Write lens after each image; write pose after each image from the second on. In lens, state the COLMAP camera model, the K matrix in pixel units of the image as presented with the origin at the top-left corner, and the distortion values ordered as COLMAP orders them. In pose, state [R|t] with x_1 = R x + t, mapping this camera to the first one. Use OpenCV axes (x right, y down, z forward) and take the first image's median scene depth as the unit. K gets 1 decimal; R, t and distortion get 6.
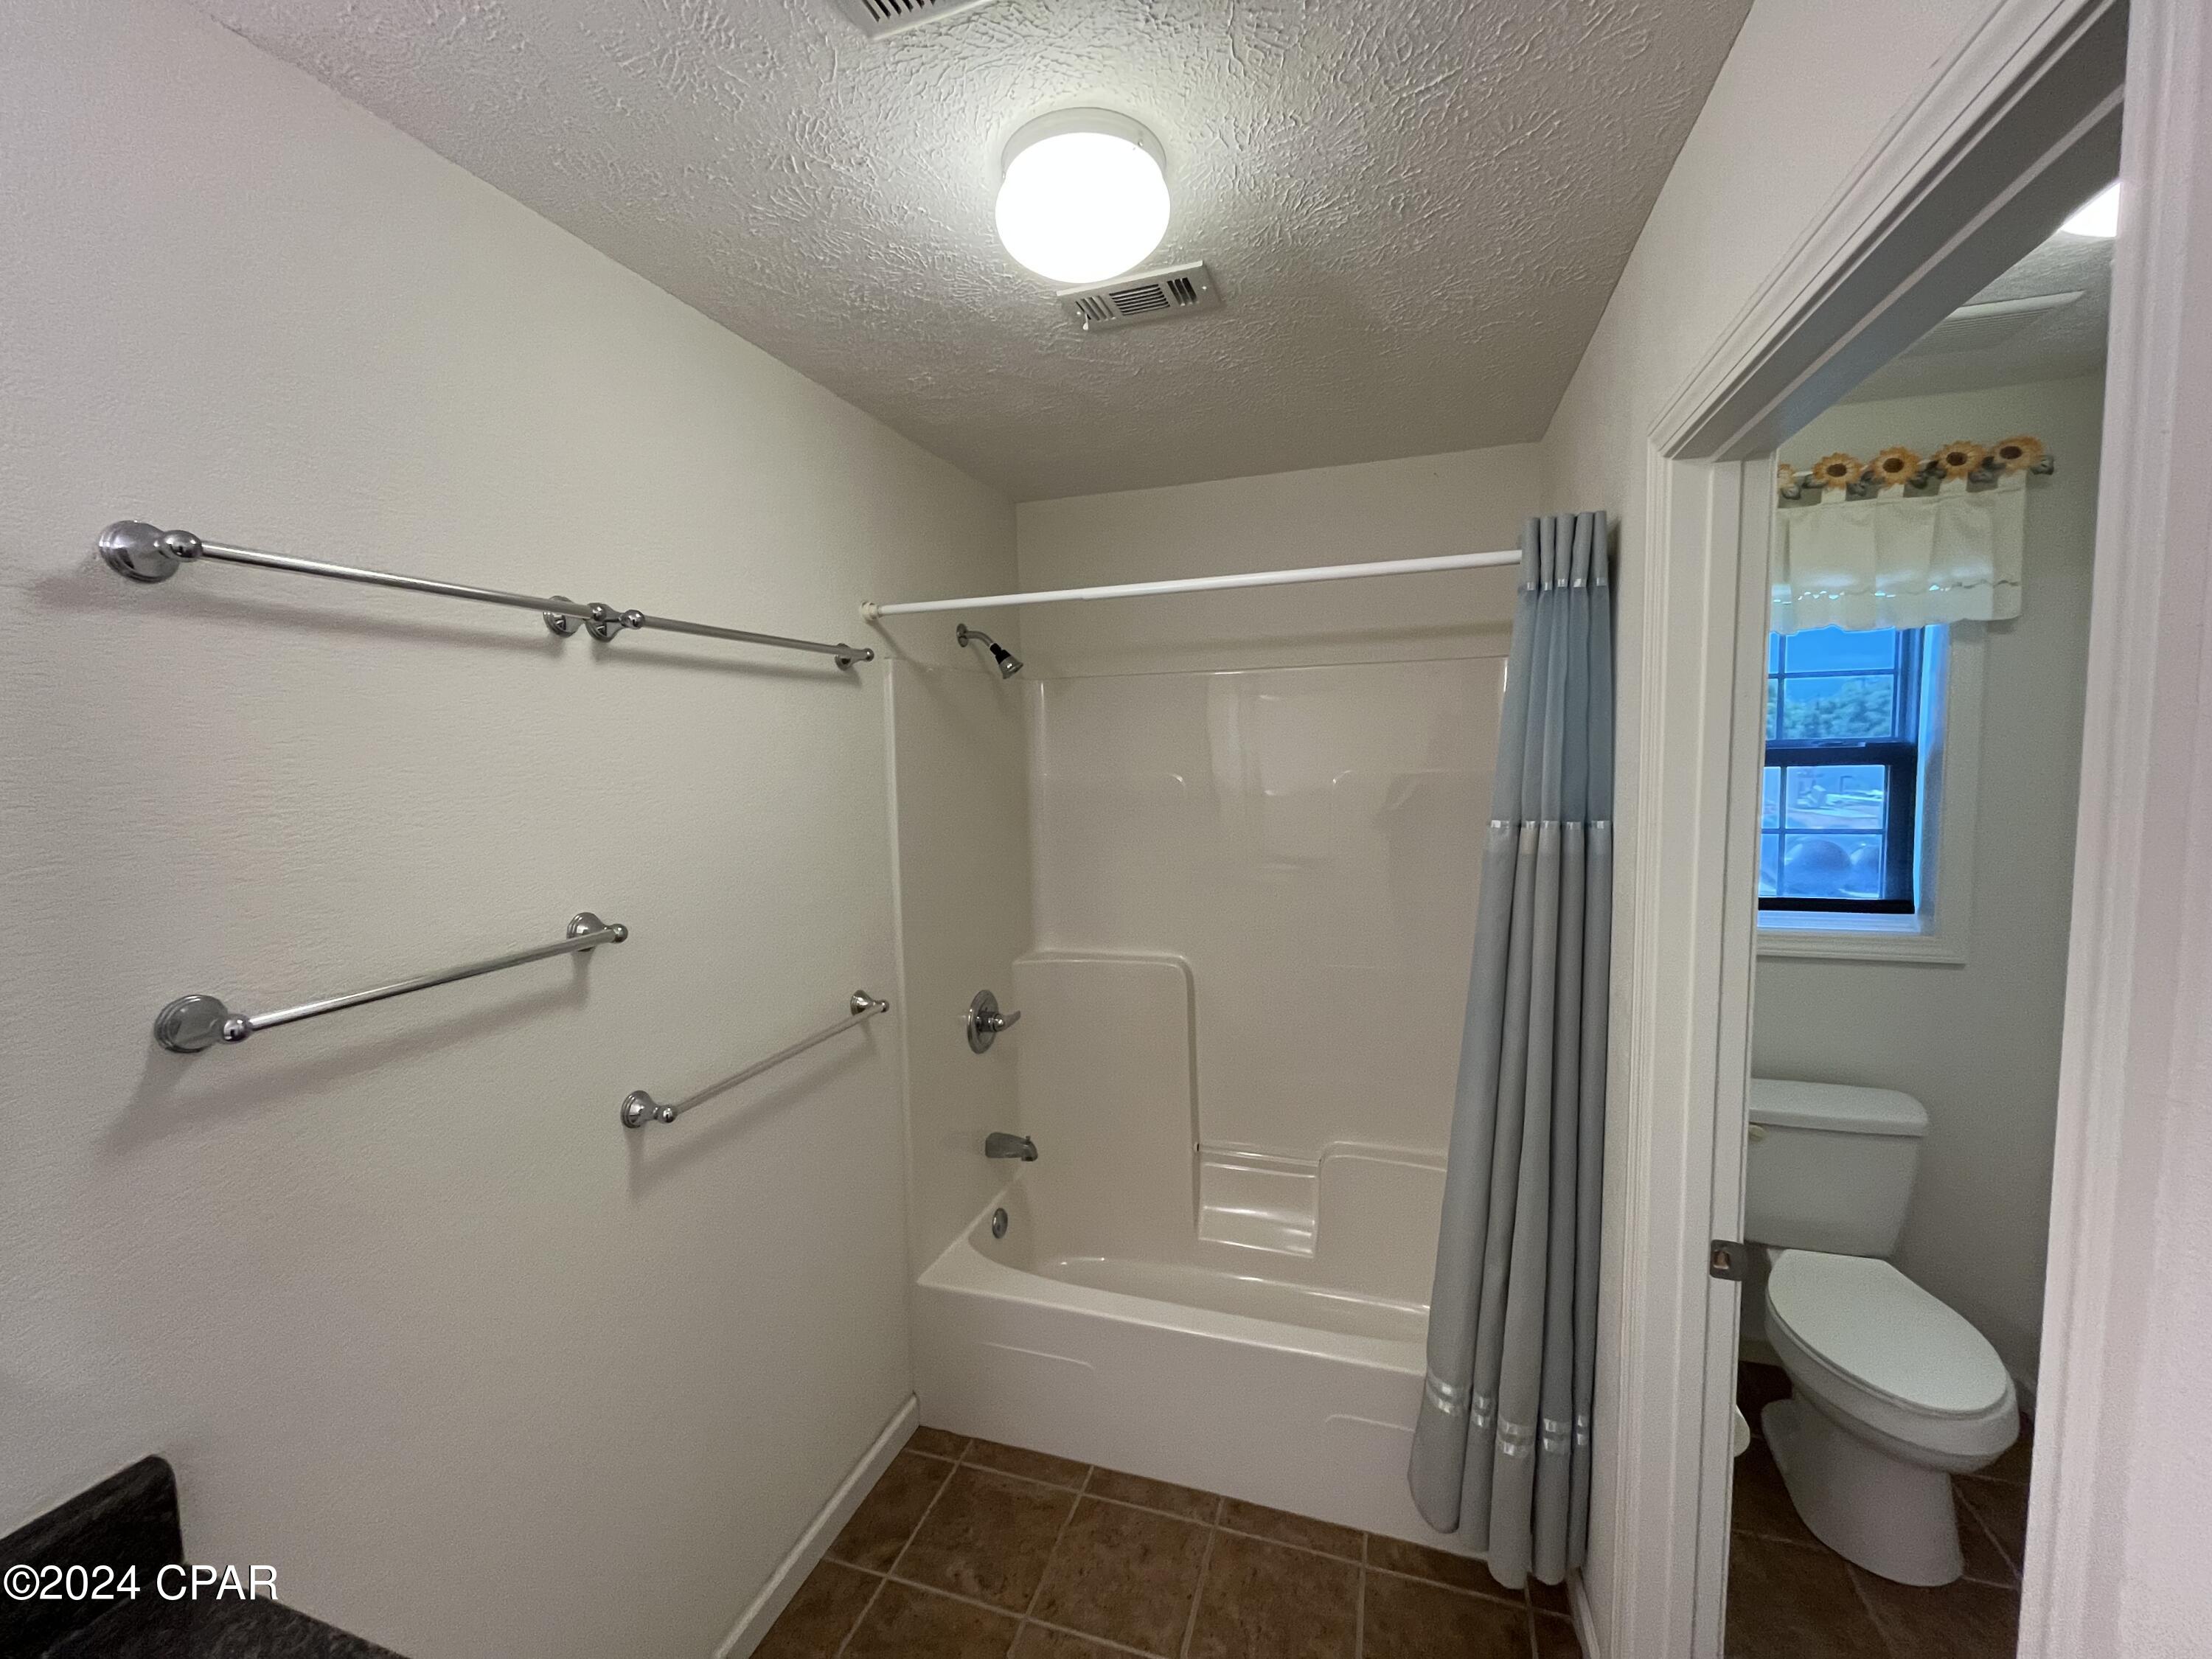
lens RADIAL K [[888.5, 0, 1106.0], [0, 888.5, 829.5], [0, 0, 1]] dist [-0.010462, -0.000369]
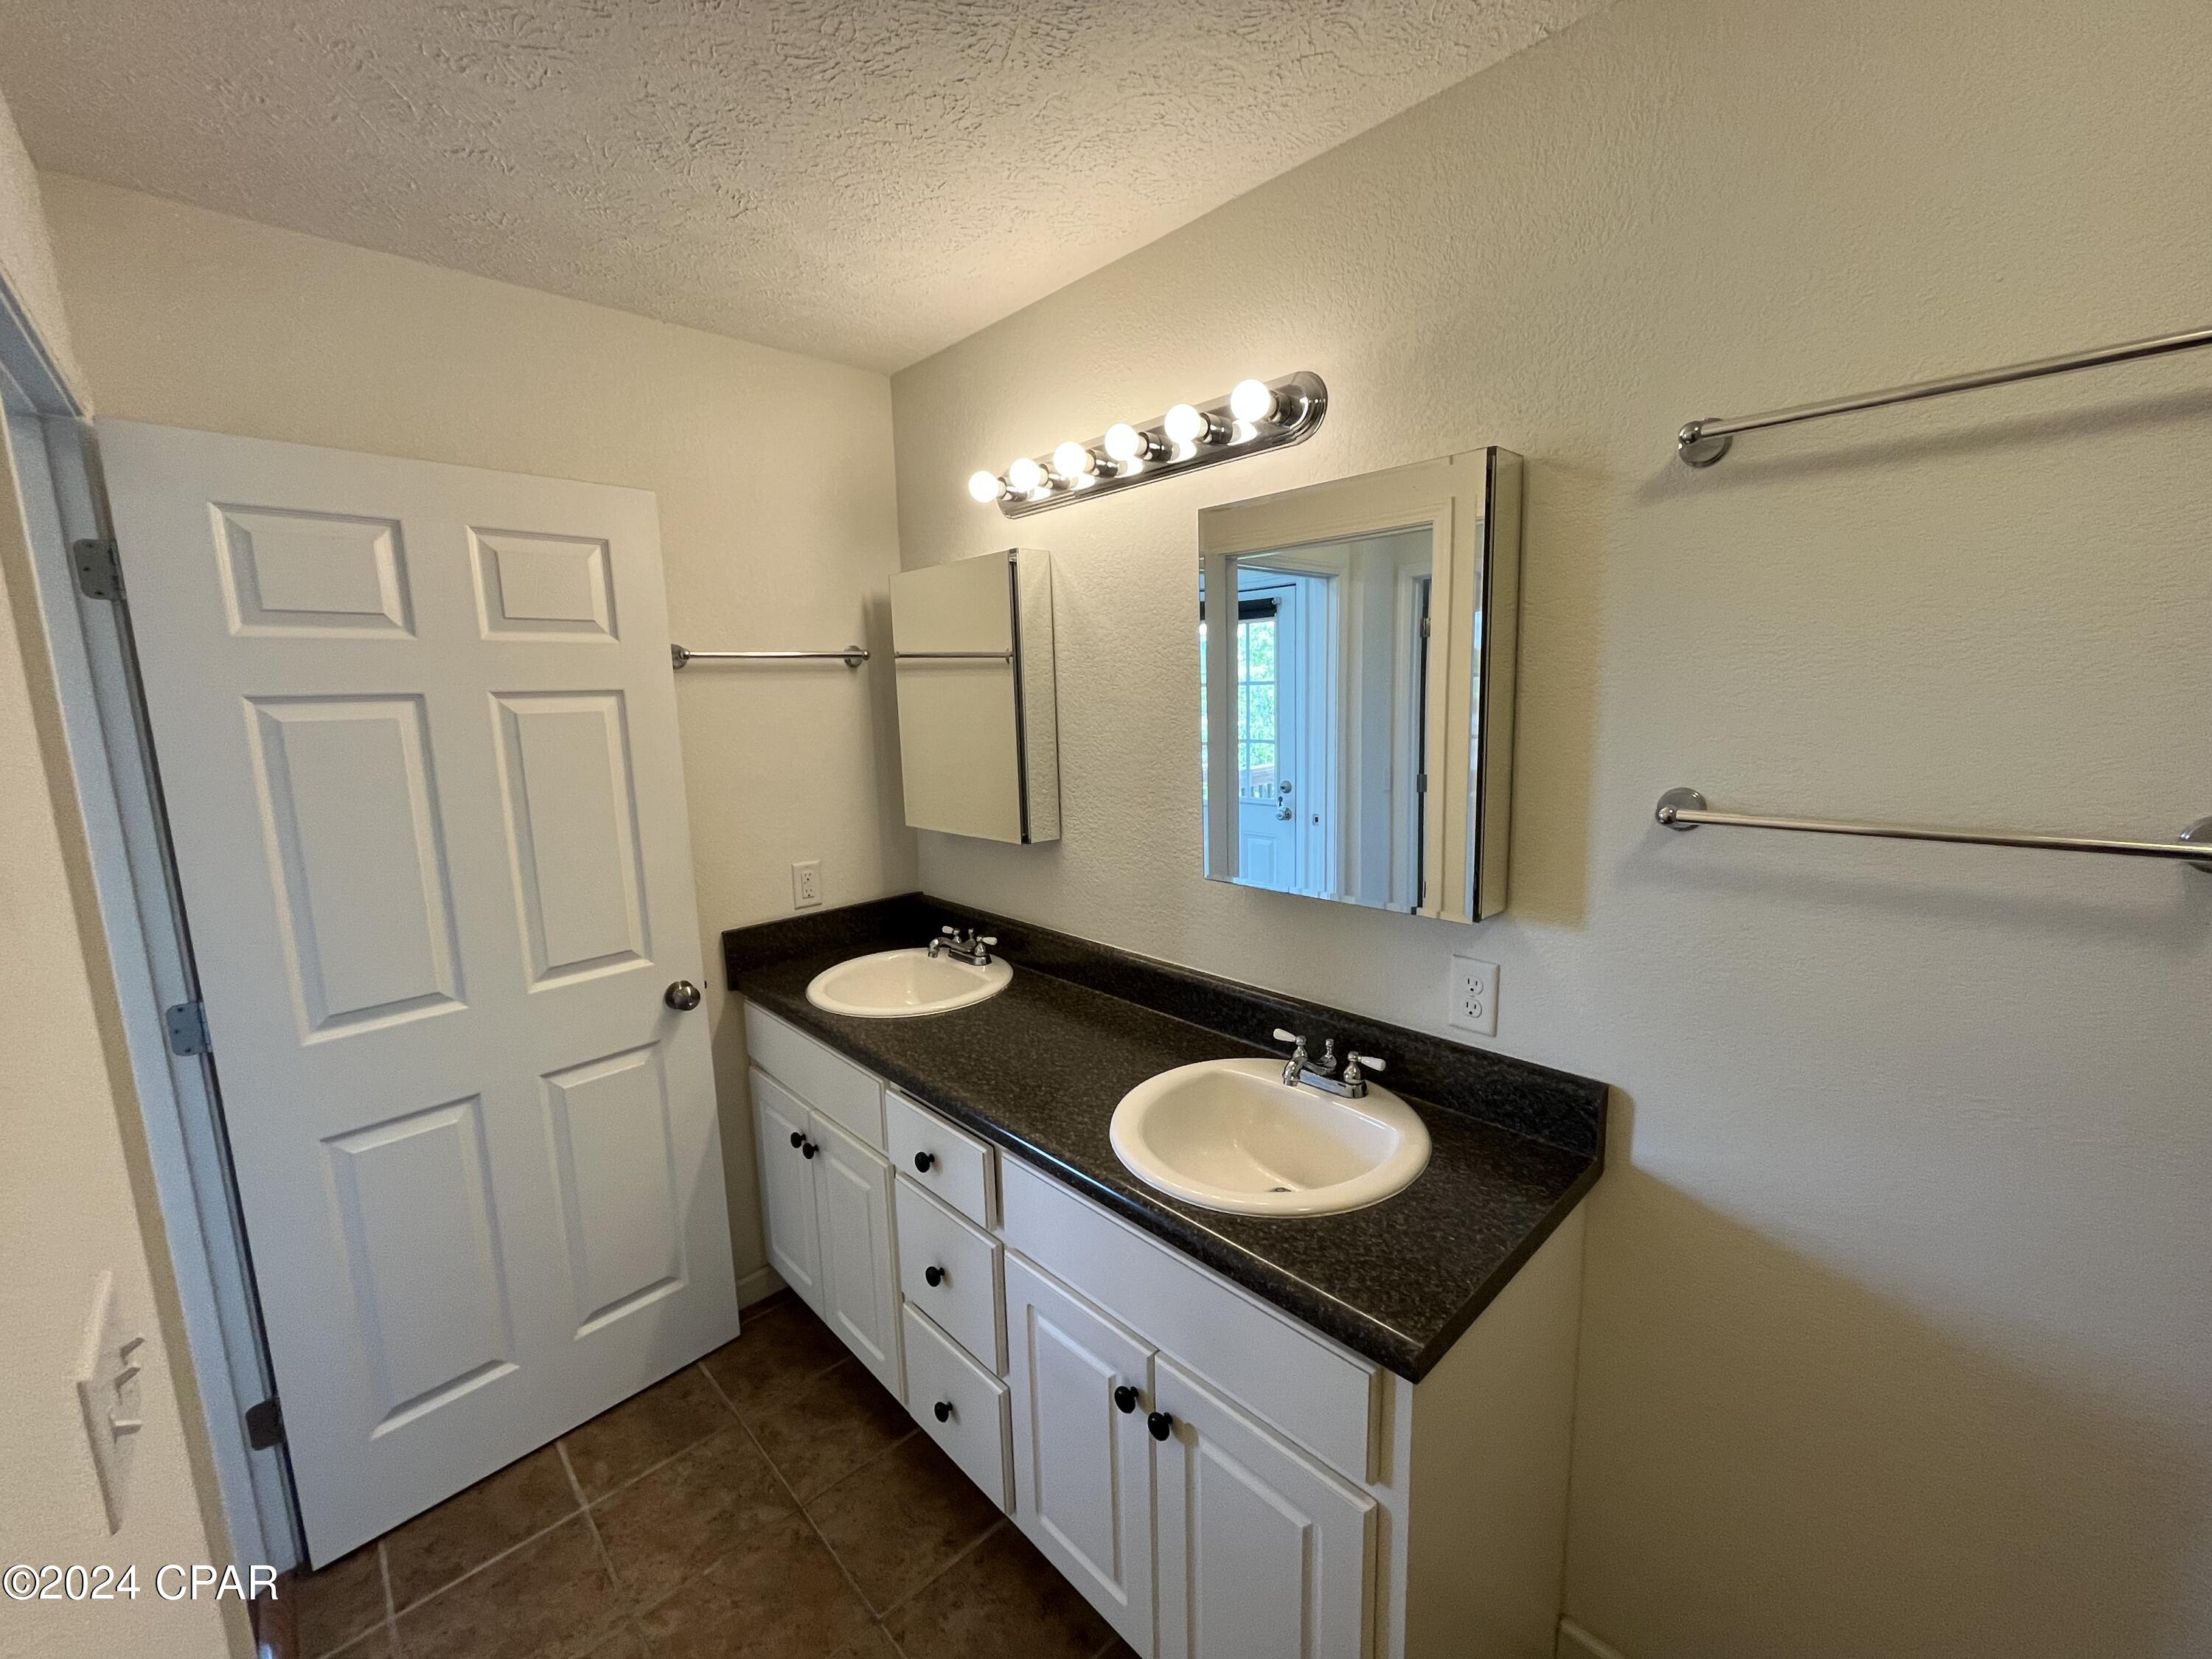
lens RADIAL K [[894.9, 0, 1104.4], [0, 894.9, 798.4], [0, 0, 1]] dist [0.000003, 0.000026]
pose [[-0.474448, 0.141813, -0.868786, 0.338494], [-0.042466, 0.982102, 0.183501, -0.001059], [0.879259, 0.123955, -0.459934, 0.538217]]
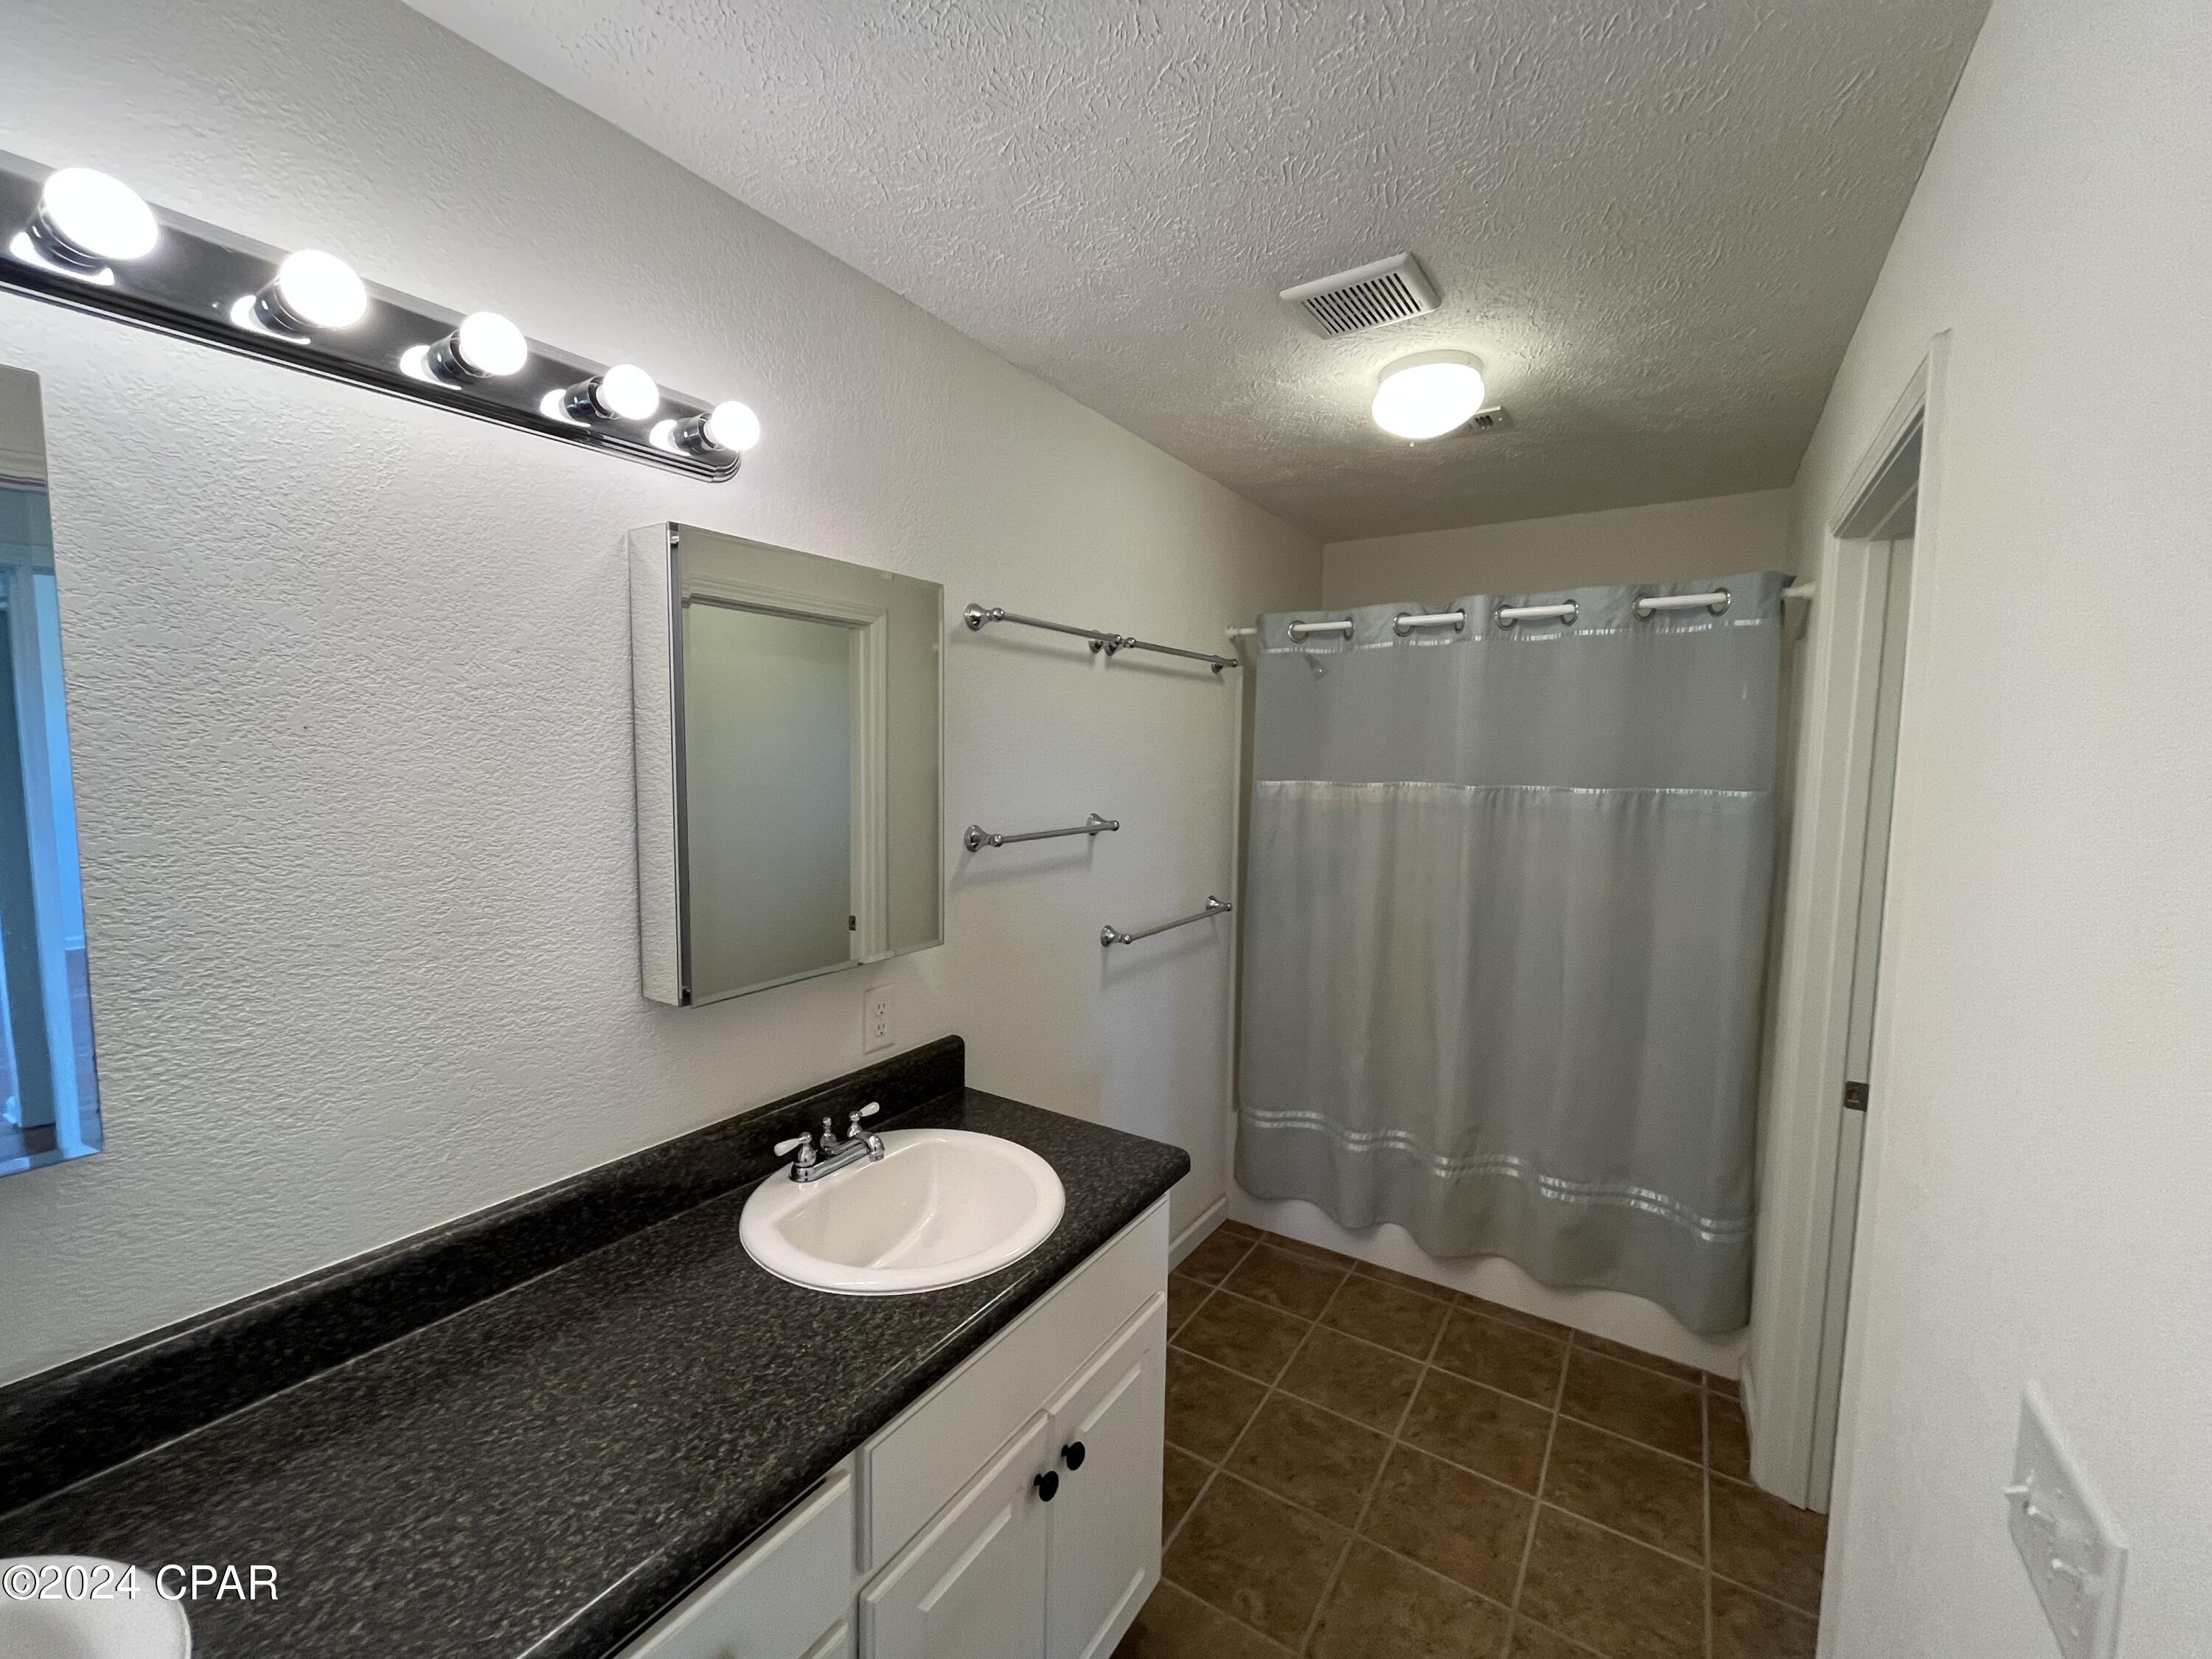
lens RADIAL K [[889.6, 0, 1105.7], [0, 889.6, 825.3], [0, 0, 1]] dist [-0.011002, 0.000129]
pose [[0.967561, 0.054794, -0.246623, -0.134308], [-0.056373, 0.998410, 0.000657, 0.108792], [0.246267, 0.013267, 0.969111, -0.632823]]
